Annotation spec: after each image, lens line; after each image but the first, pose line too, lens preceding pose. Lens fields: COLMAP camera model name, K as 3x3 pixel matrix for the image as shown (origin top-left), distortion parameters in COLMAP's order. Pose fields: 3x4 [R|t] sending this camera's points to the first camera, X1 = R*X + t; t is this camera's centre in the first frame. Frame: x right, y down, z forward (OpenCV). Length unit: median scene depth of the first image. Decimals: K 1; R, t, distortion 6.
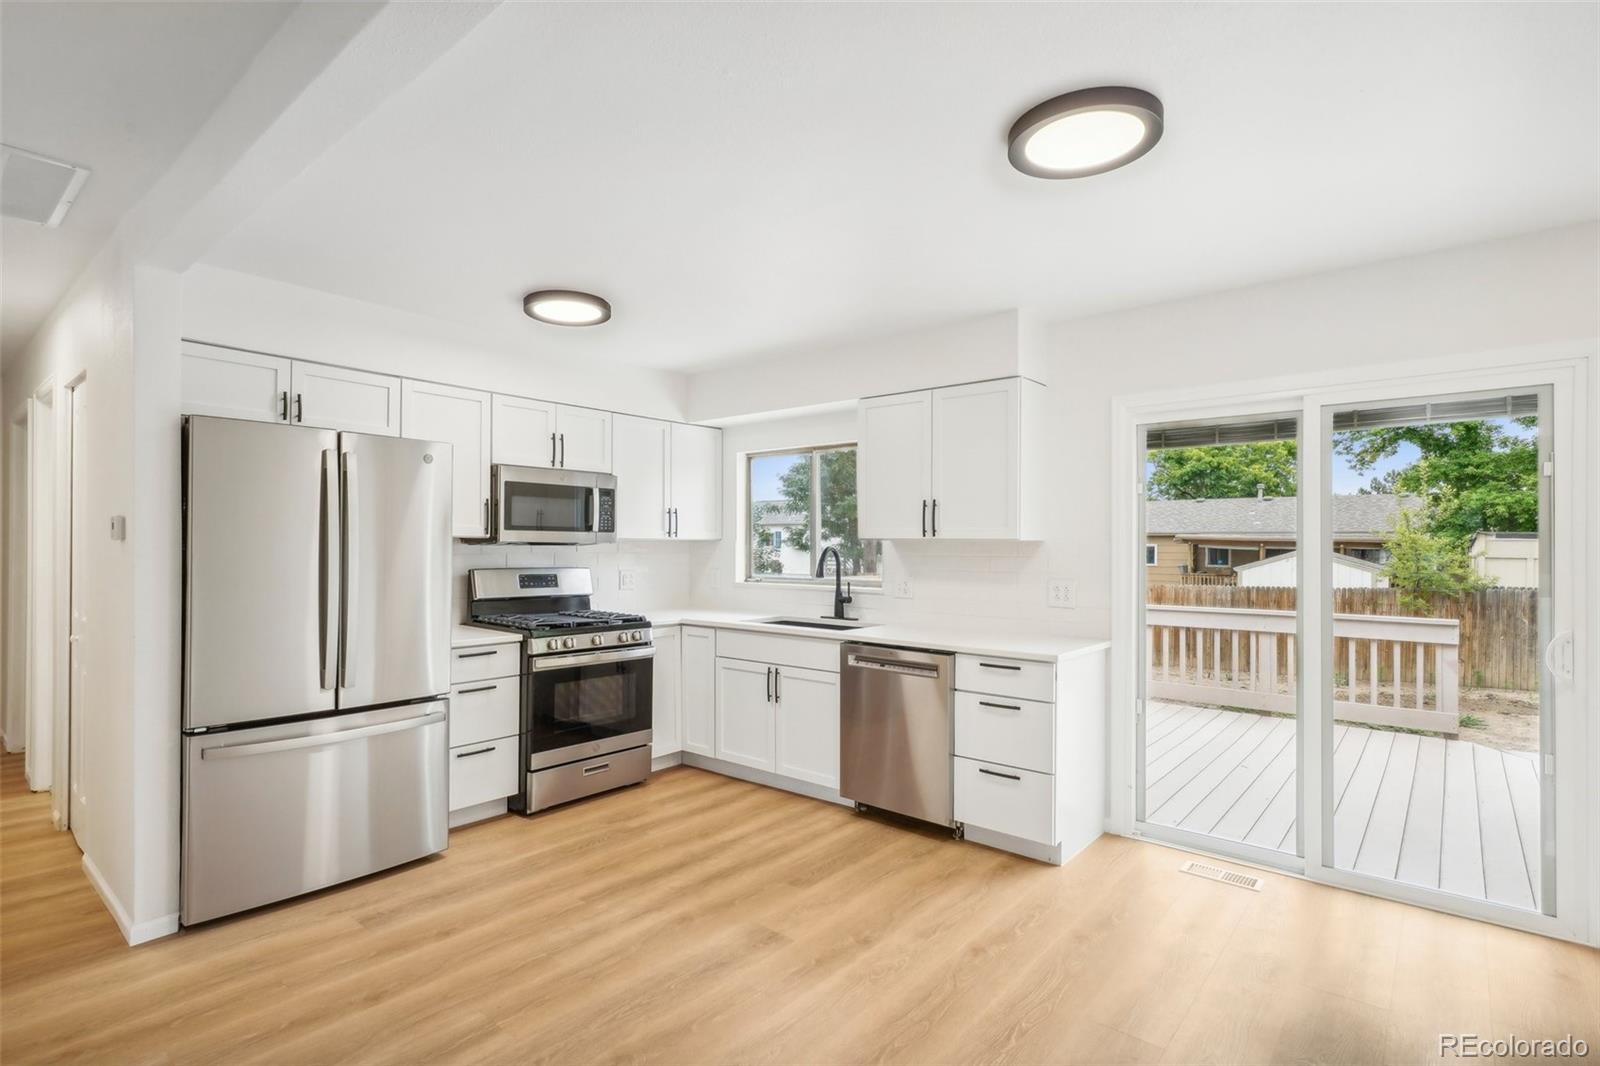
lens RADIAL K [[769.0, 0, 797.8], [0, 769.0, 543.6], [0, 0, 1]] dist [-0.002777, -0.000767]
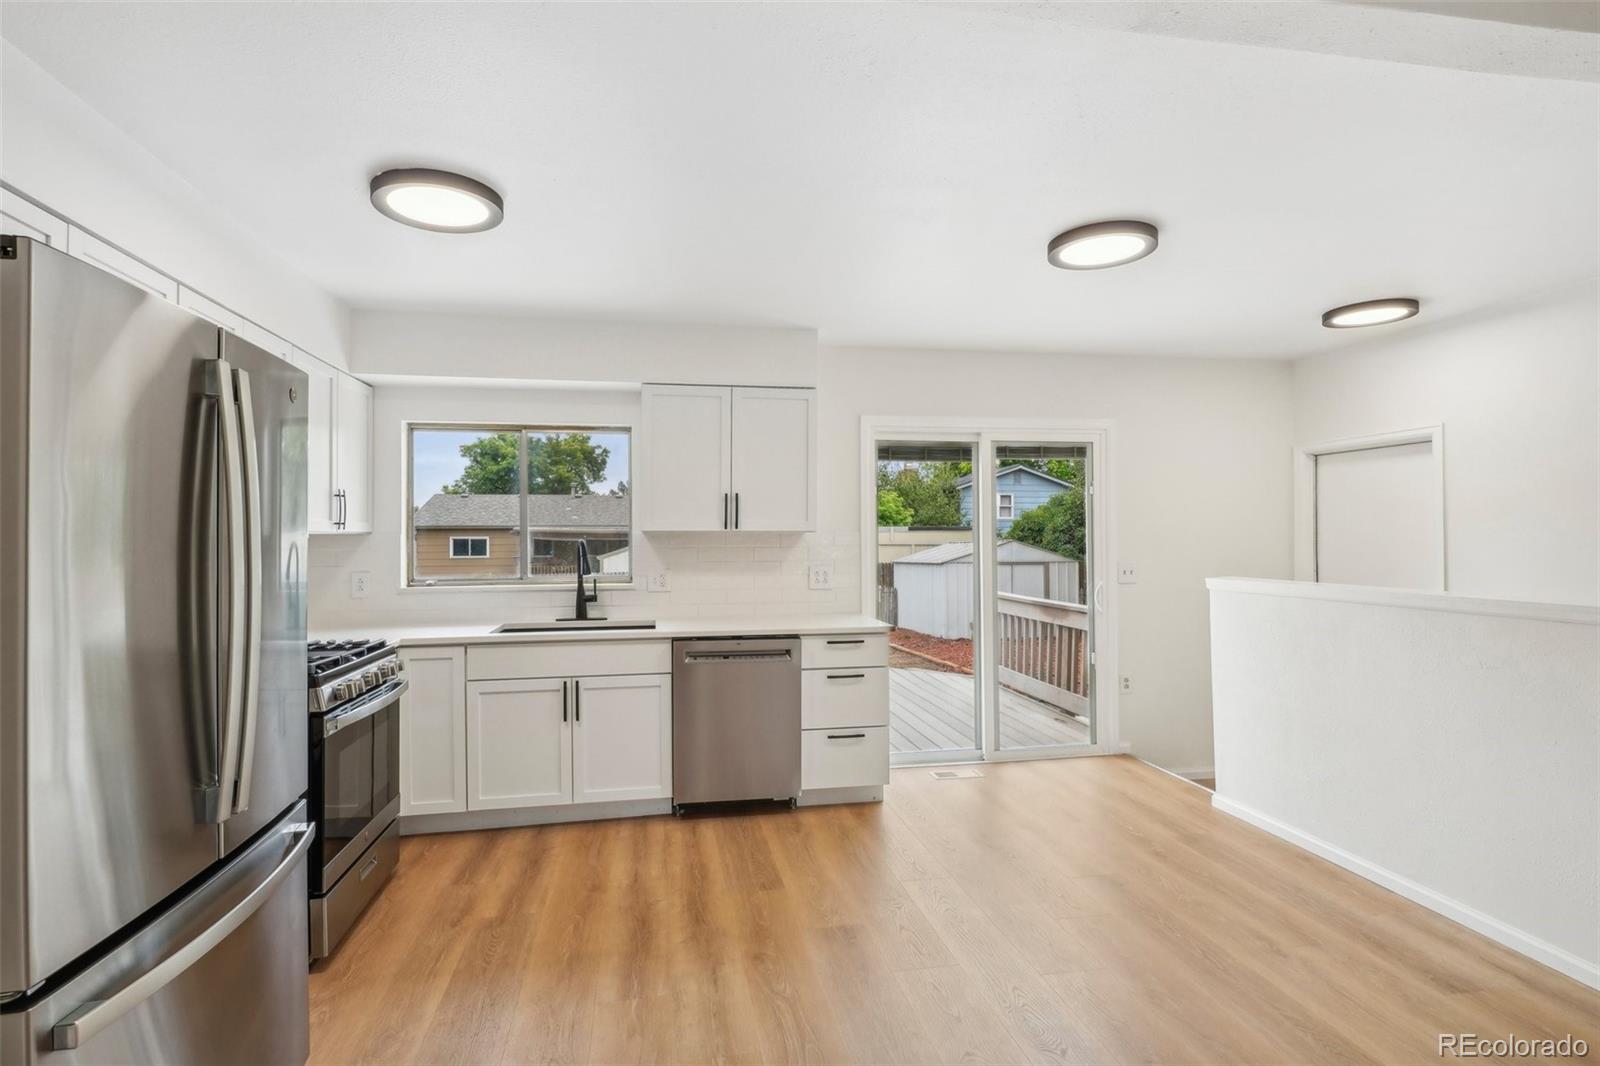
lens RADIAL K [[769.0, 0, 790.6], [0, 769.0, 530.9], [0, 0, 1]] dist [-0.002777, -0.000767]
pose [[0.637921, -0.000736, 0.770101, -0.535706], [0.006597, 0.999968, -0.004508, -0.001040], [-0.770073, 0.007956, 0.637906, 0.263755]]
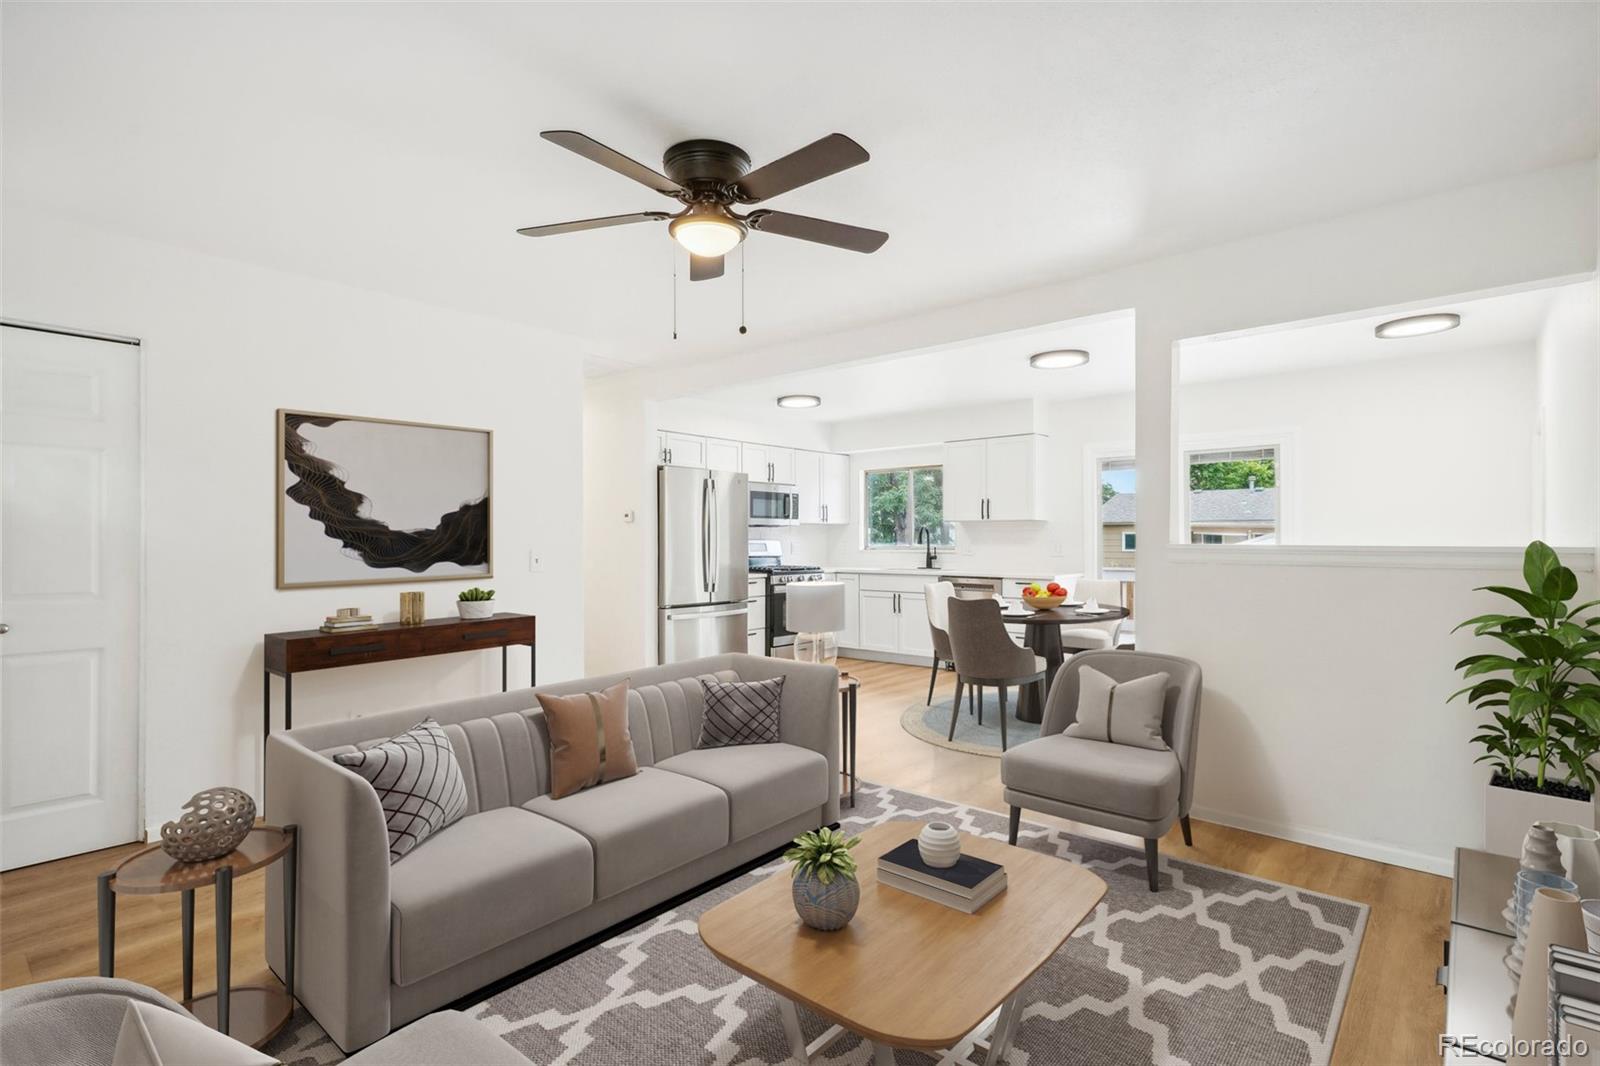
lens RADIAL K [[769.0, 0, 798.2], [0, 769.0, 535.2], [0, 0, 1]] dist [-0.002777, -0.000767]
pose [[0.999825, -0.009397, -0.016169, -0.231256], [0.009351, 0.999952, -0.002884, 0.028520], [0.016195, 0.002733, 0.999865, -0.788826]]
